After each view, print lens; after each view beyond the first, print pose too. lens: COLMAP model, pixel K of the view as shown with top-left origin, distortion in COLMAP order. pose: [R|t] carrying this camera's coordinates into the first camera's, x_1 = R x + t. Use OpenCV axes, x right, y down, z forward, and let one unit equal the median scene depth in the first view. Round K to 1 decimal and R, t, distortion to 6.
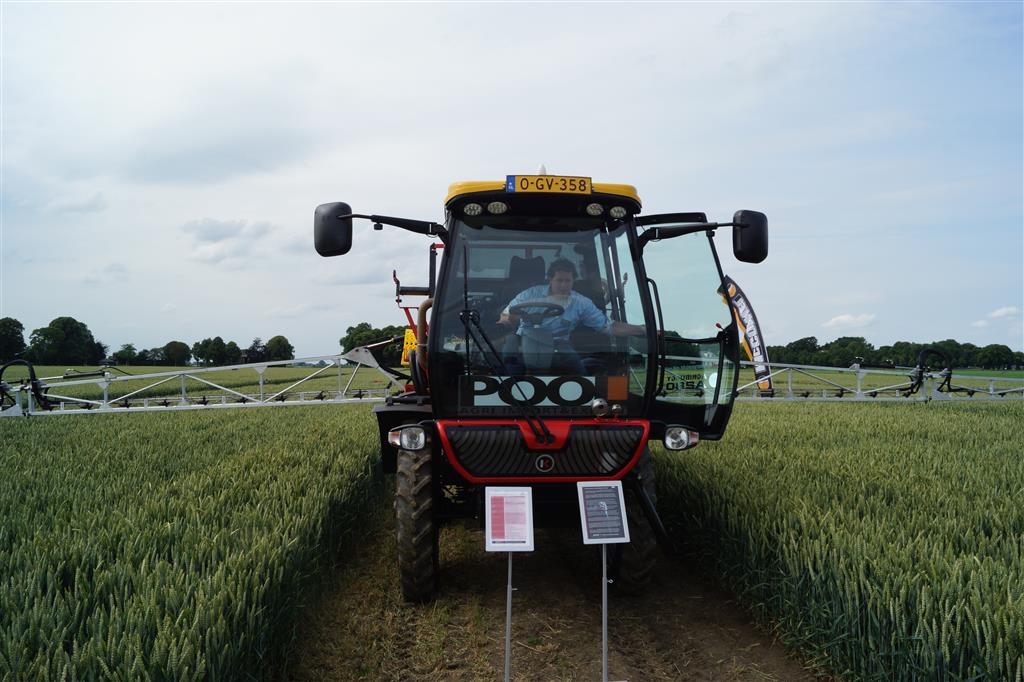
lens RADIAL K [[812.3, 0, 527.0], [0, 812.3, 342.8], [0, 0, 1]] dist [-0.087918, 0.011987]
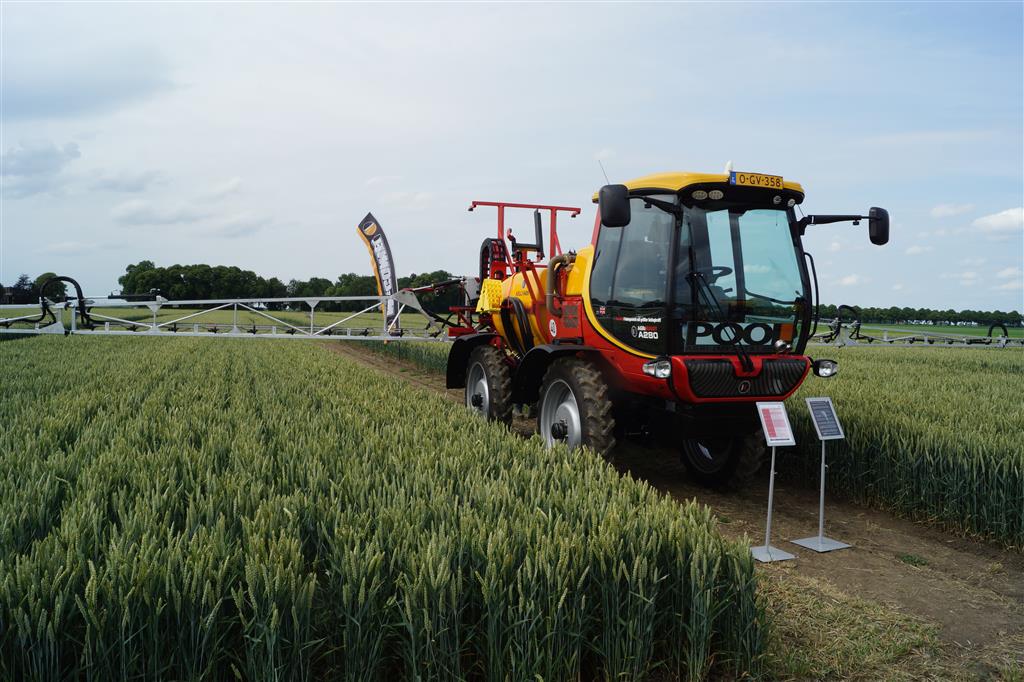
lens RADIAL K [[812.3, 0, 527.0], [0, 812.3, 342.8], [0, 0, 1]] dist [-0.087918, 0.011987]
pose [[0.967452, 0.006837, 0.252963, -0.663801], [-0.023910, 0.997633, 0.064477, -0.003856], [-0.251924, -0.068427, 0.965325, -0.203655]]
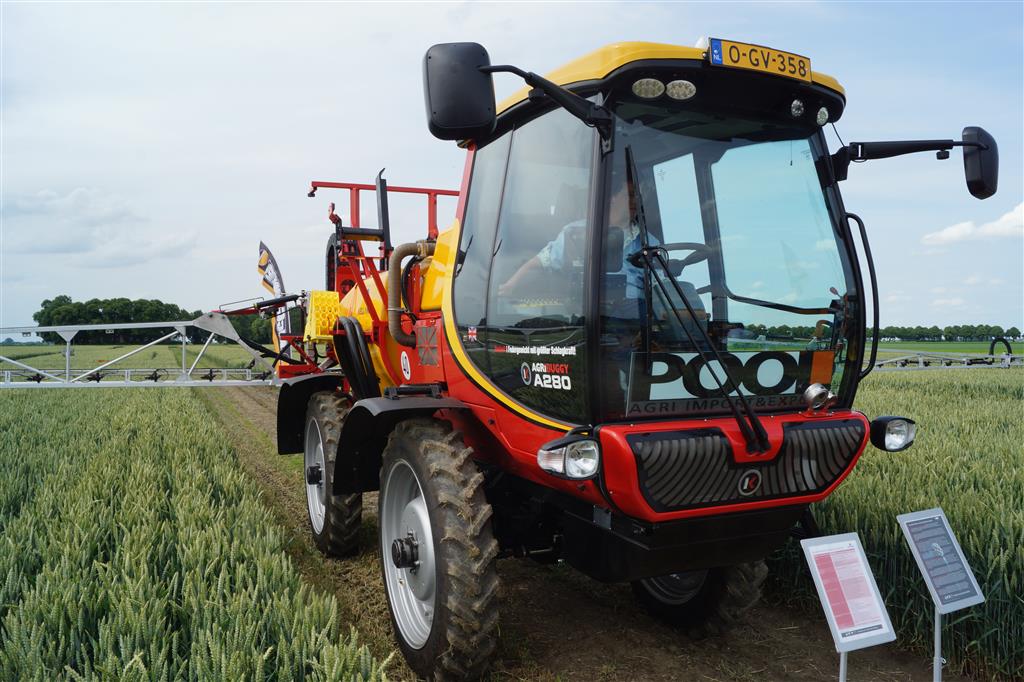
lens RADIAL K [[812.3, 0, 527.0], [0, 812.3, 342.8], [0, 0, 1]] dist [-0.087918, 0.011987]
pose [[0.944037, -0.009007, 0.329715, -0.362496], [-0.001229, 0.999524, 0.030824, 0.013777], [-0.329836, -0.029504, 0.943577, 0.436611]]
